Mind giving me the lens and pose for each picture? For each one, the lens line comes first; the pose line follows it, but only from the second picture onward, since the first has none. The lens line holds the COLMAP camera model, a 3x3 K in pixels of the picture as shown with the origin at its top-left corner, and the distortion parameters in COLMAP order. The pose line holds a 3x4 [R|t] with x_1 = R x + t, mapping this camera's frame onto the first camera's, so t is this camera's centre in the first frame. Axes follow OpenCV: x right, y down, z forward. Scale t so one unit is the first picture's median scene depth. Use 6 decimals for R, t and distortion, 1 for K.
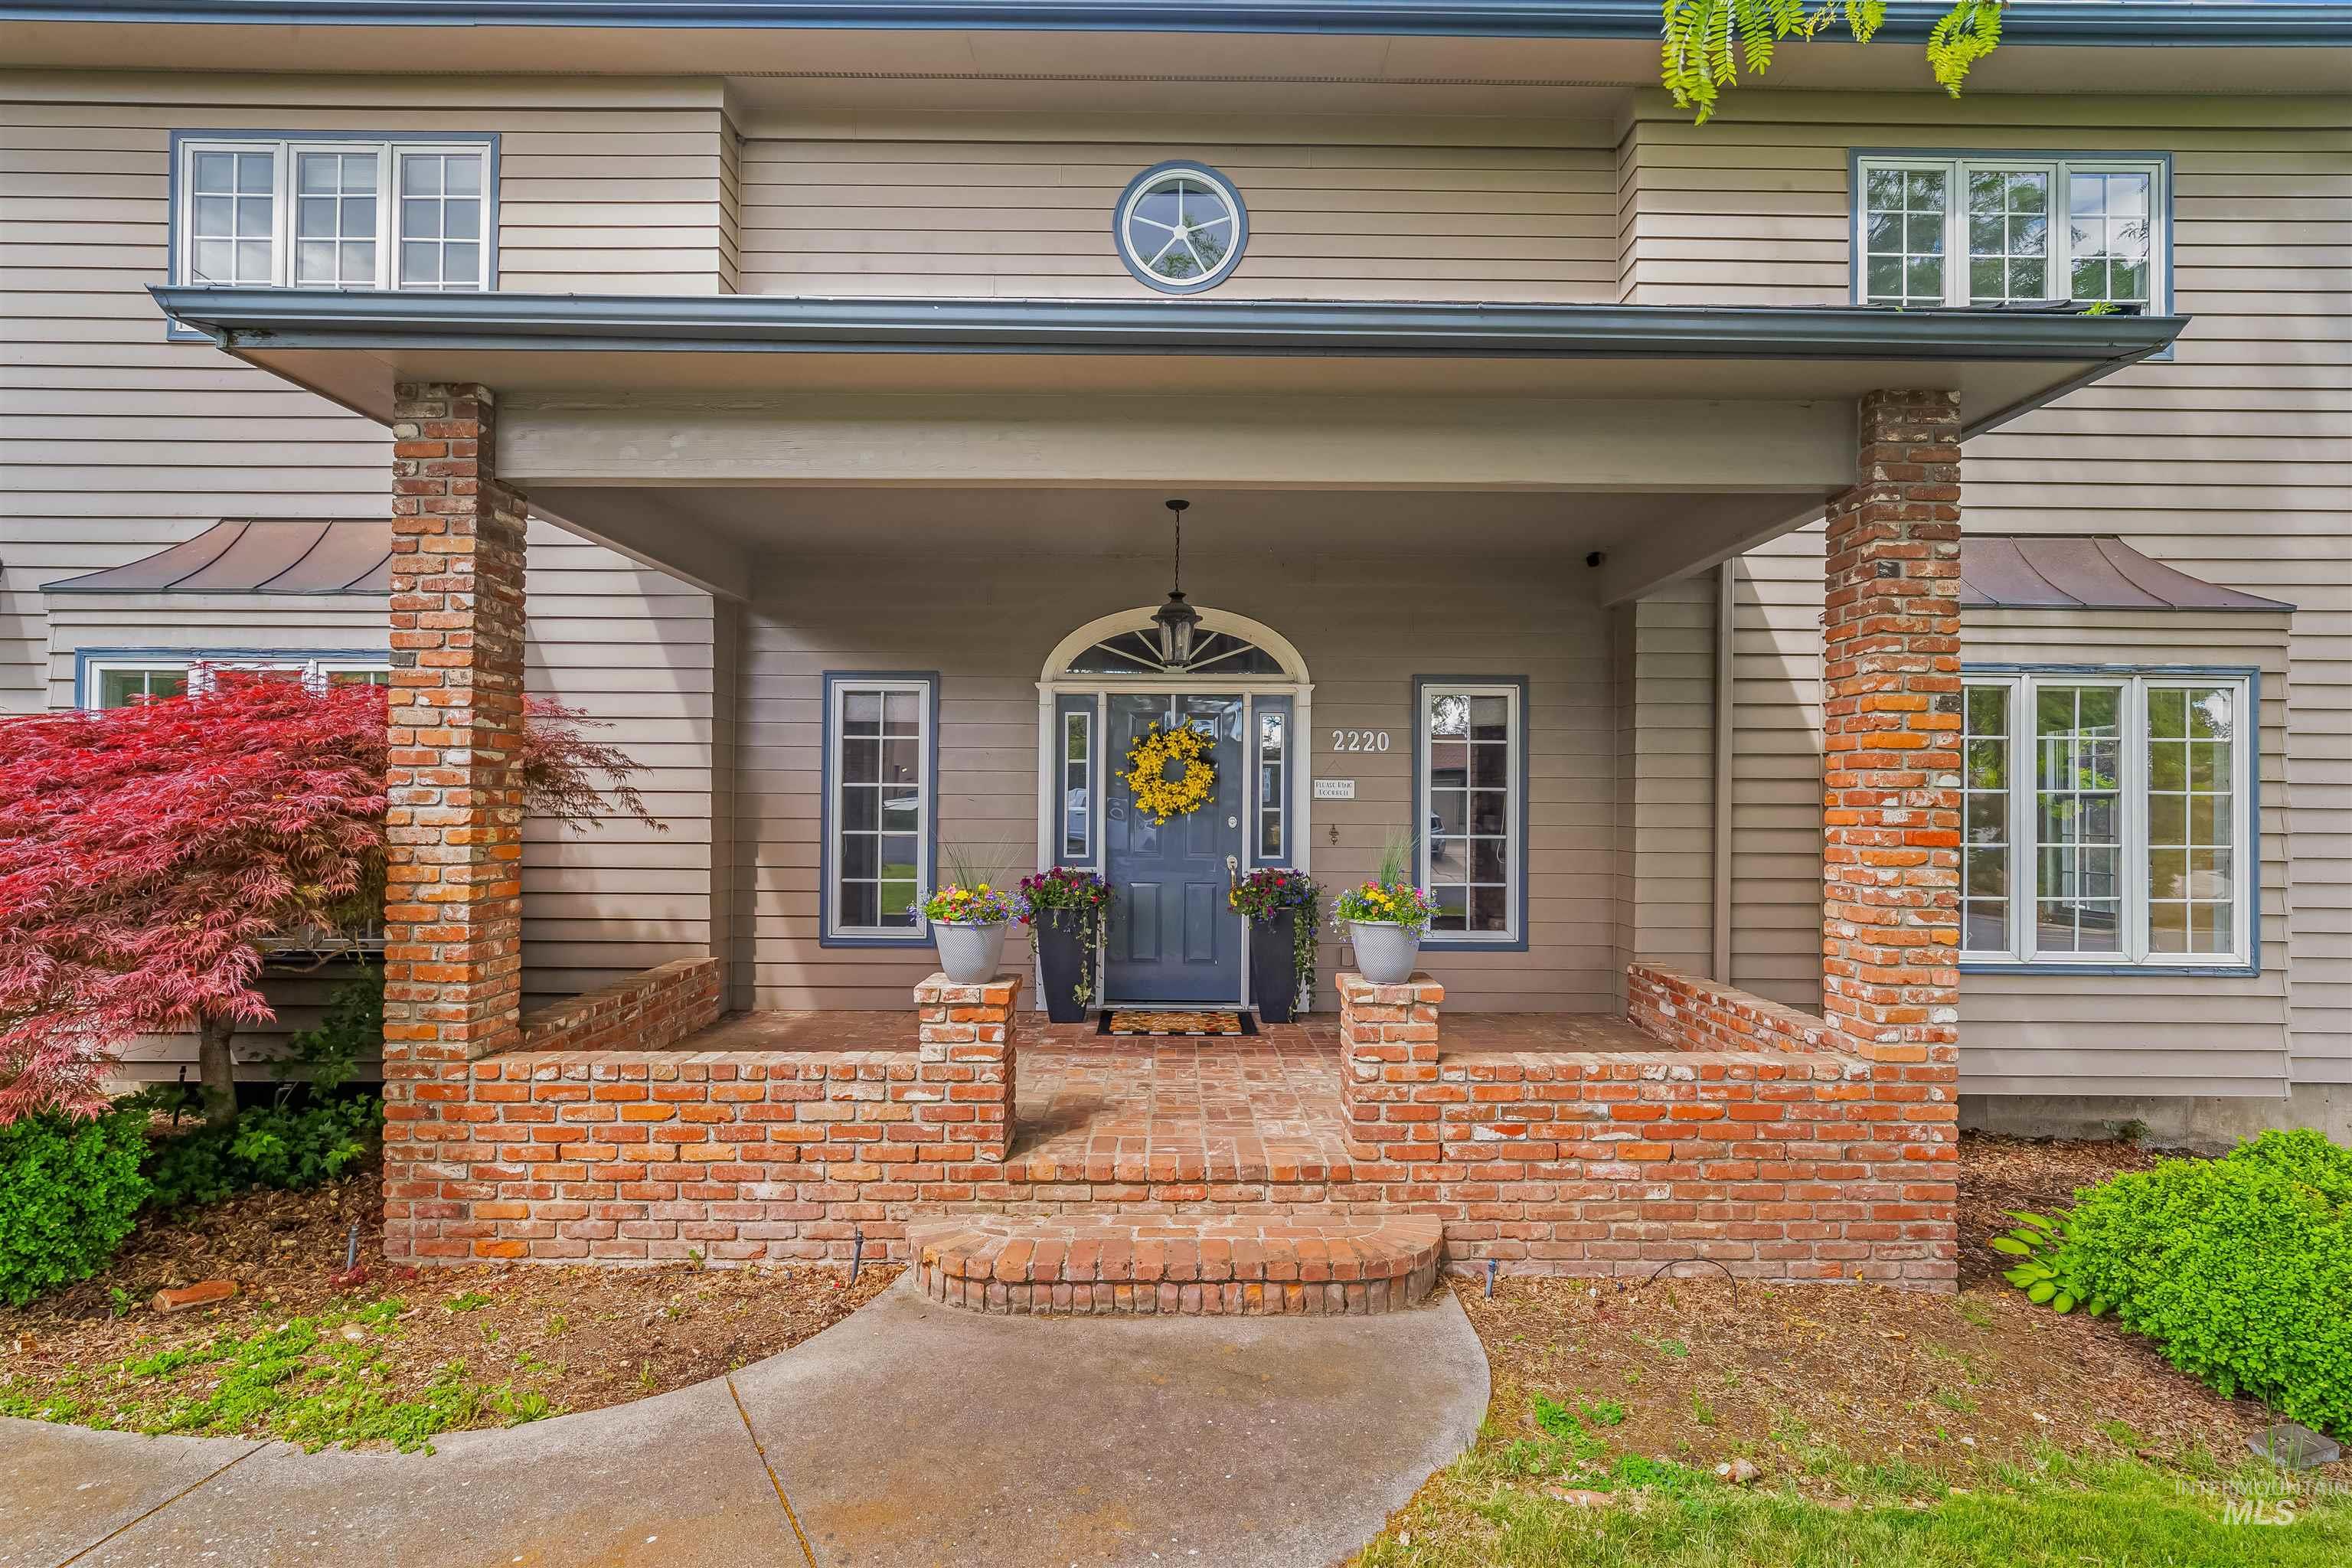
lens RADIAL K [[1064.0, 0, 1169.6], [0, 1064.0, 788.5], [0, 0, 1]] dist [-0.002476, 0.000301]
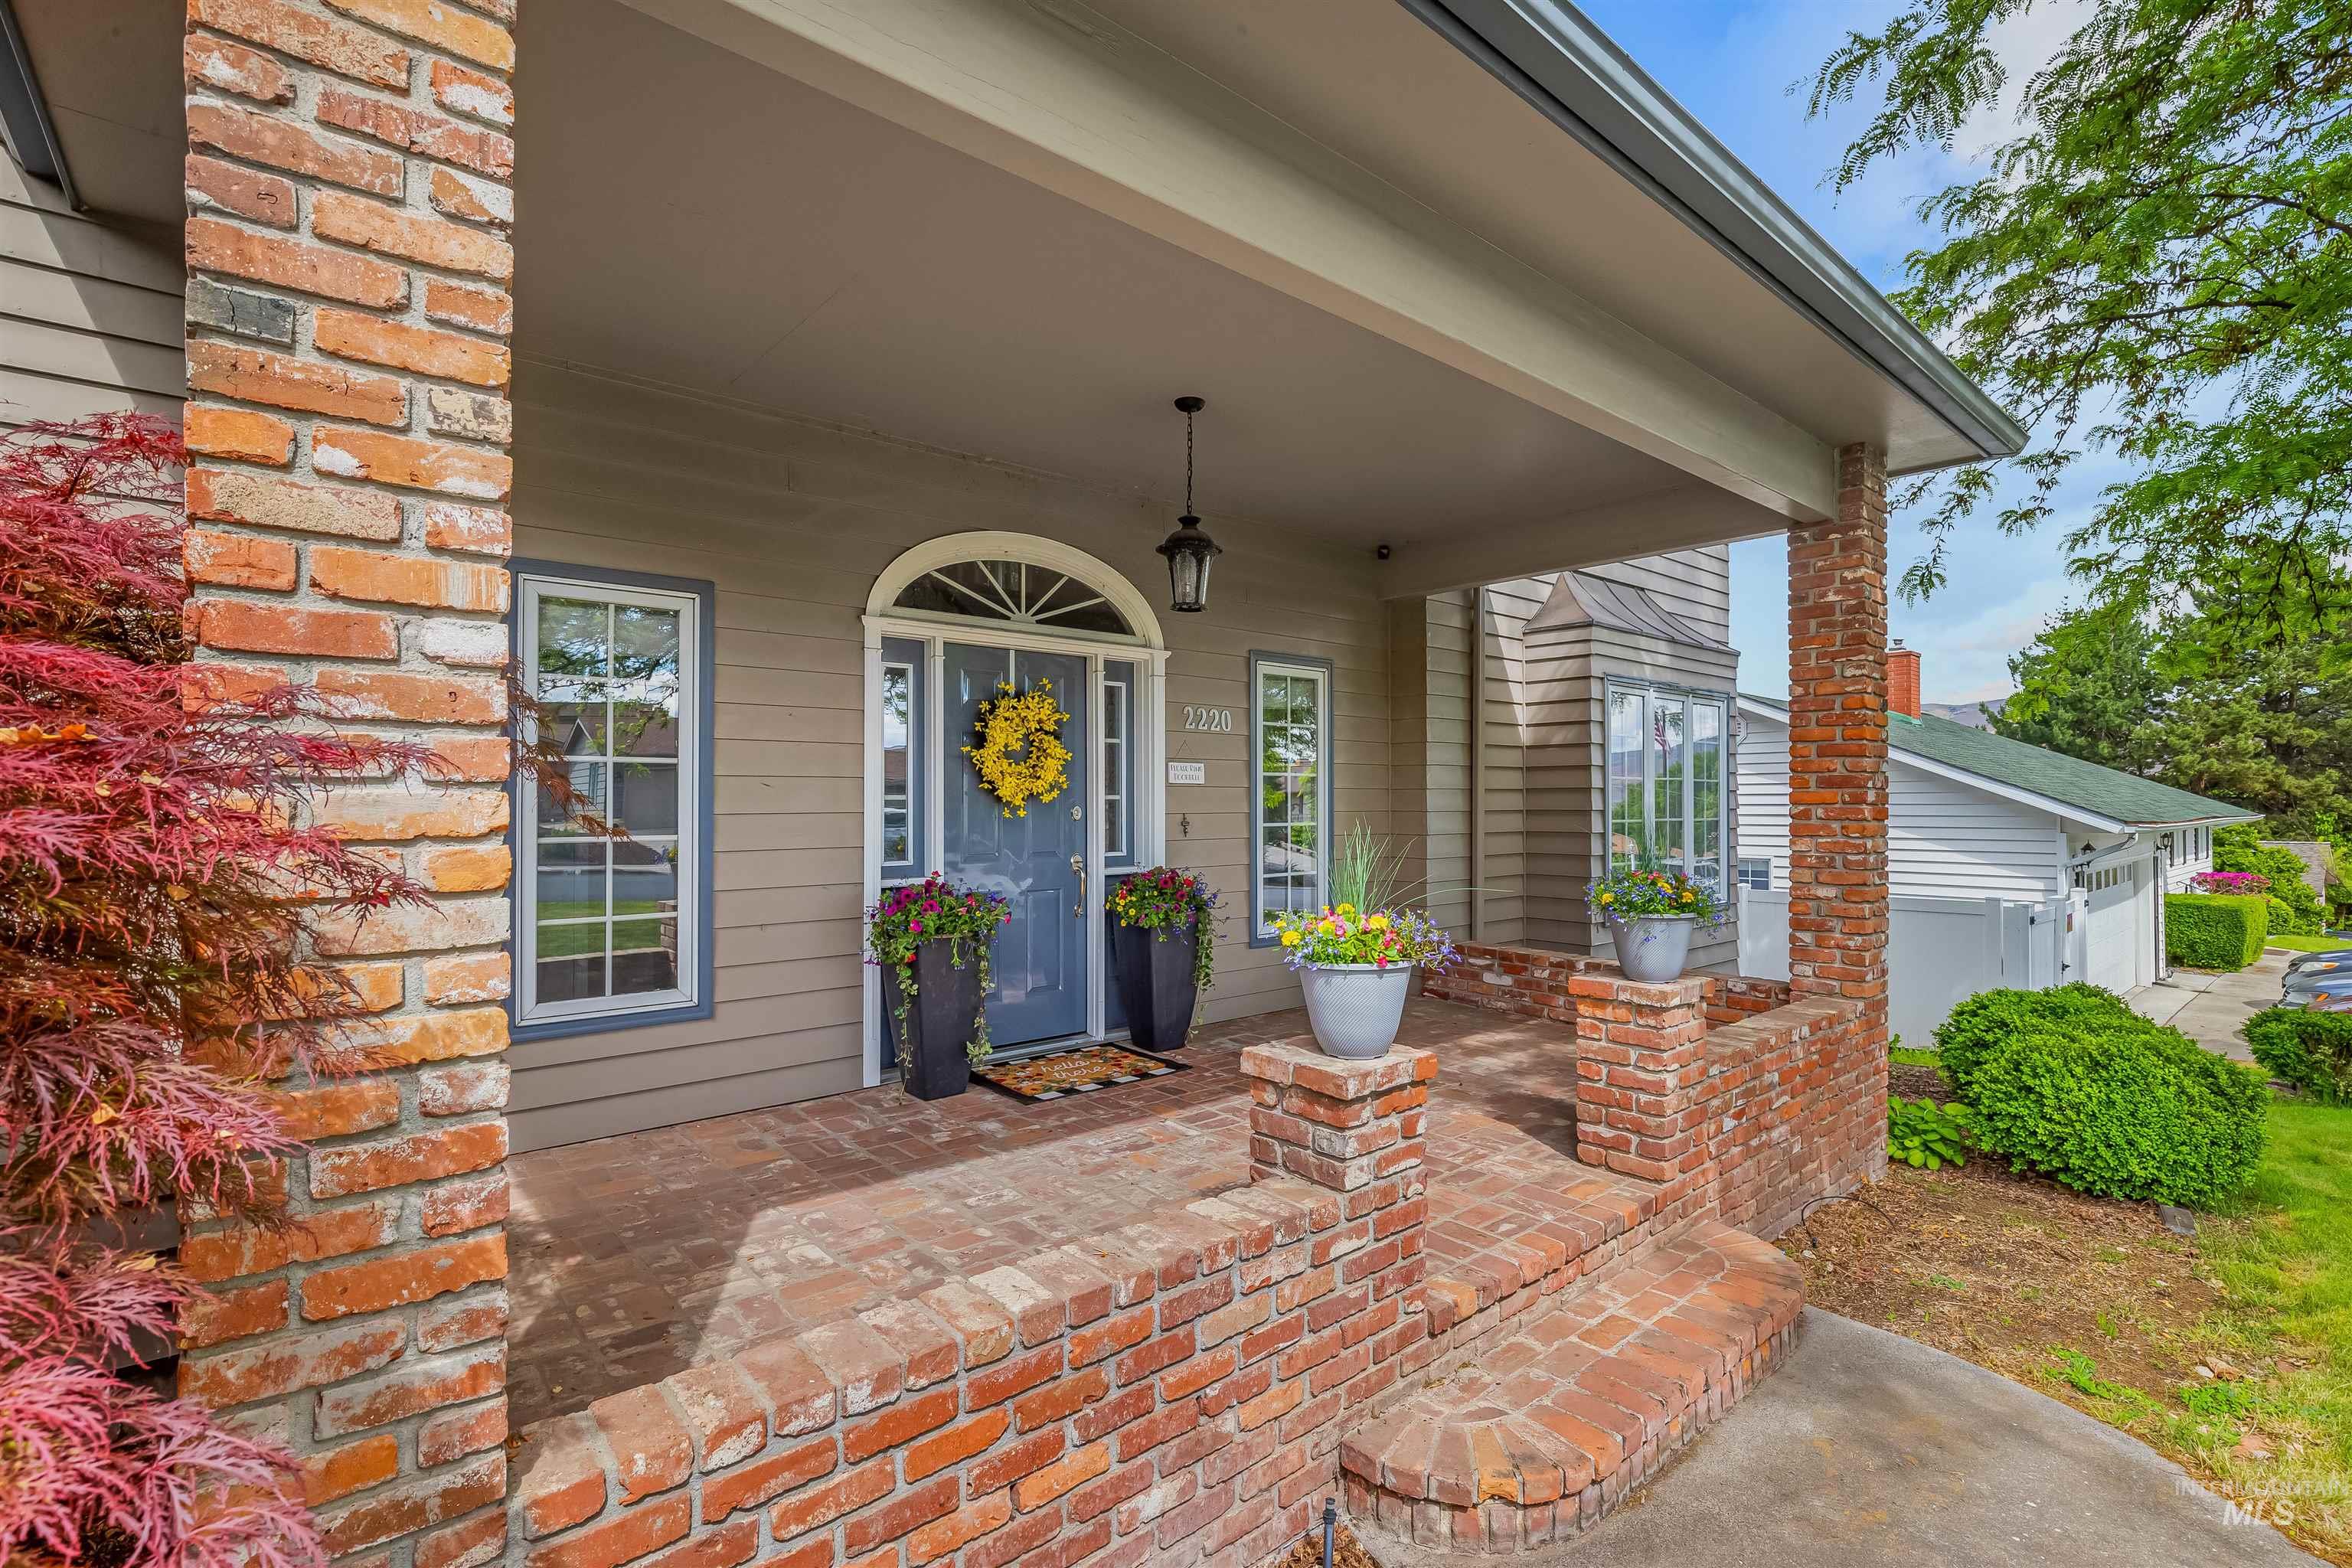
lens RADIAL K [[1064.0, 0, 1176.4], [0, 1064.0, 789.4], [0, 0, 1]] dist [-0.002476, 0.000301]
pose [[0.765756, -0.000557, 0.643130, -0.712176], [-0.003512, 0.999981, 0.005048, 0.015869], [-0.643121, -0.006124, 0.765740, 0.580726]]
